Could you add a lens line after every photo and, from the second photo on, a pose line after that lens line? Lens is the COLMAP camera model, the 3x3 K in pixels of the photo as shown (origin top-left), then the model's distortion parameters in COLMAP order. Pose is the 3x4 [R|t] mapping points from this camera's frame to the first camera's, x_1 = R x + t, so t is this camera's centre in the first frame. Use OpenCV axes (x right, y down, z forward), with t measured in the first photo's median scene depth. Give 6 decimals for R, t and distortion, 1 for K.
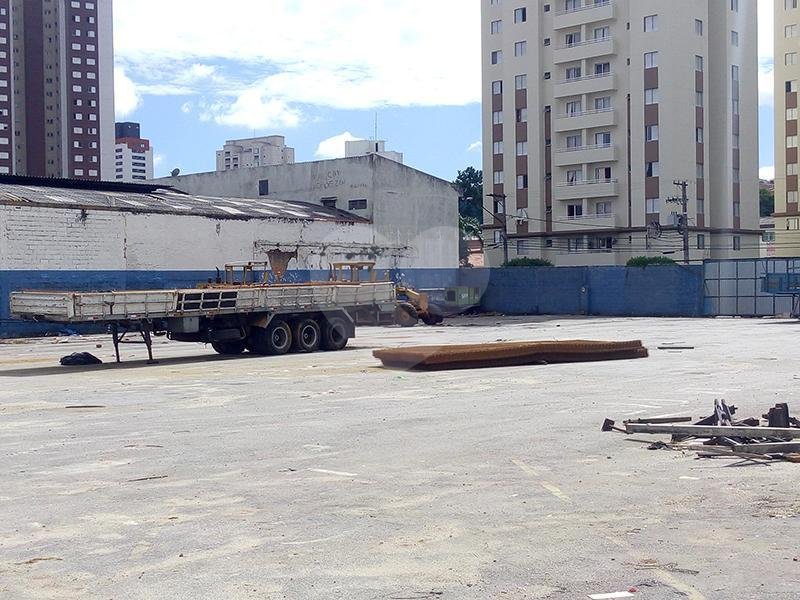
lens RADIAL K [[1164.7, 0, 397.8], [0, 1164.7, 300.5], [0, 0, 1]] dist [0.094837, 0.000000]
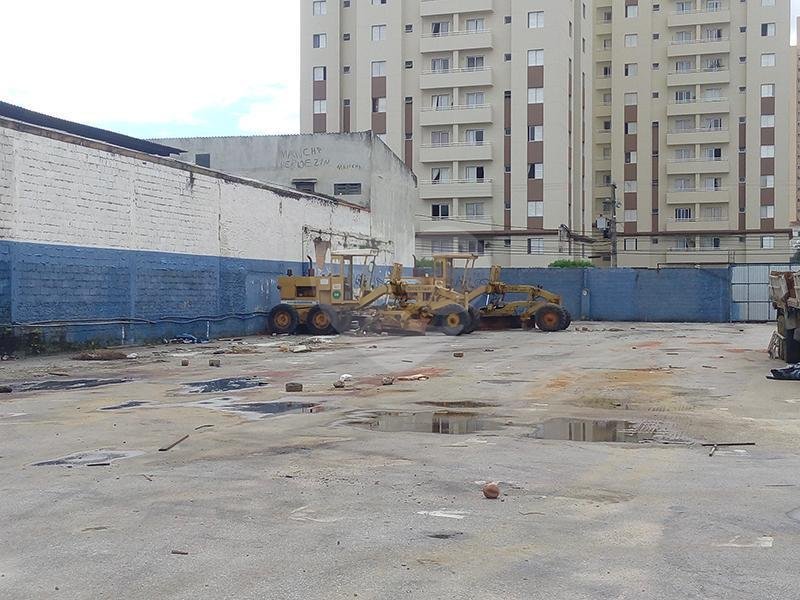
lens RADIAL K [[1164.7, 0, 399.7], [0, 1164.7, 298.4], [0, 0, 1]] dist [0.094837, 0.000000]
pose [[0.916670, 0.012323, 0.399454, -0.265613], [-0.007619, 0.999882, -0.013360, 0.006395], [-0.399572, 0.009204, 0.916656, 0.166523]]
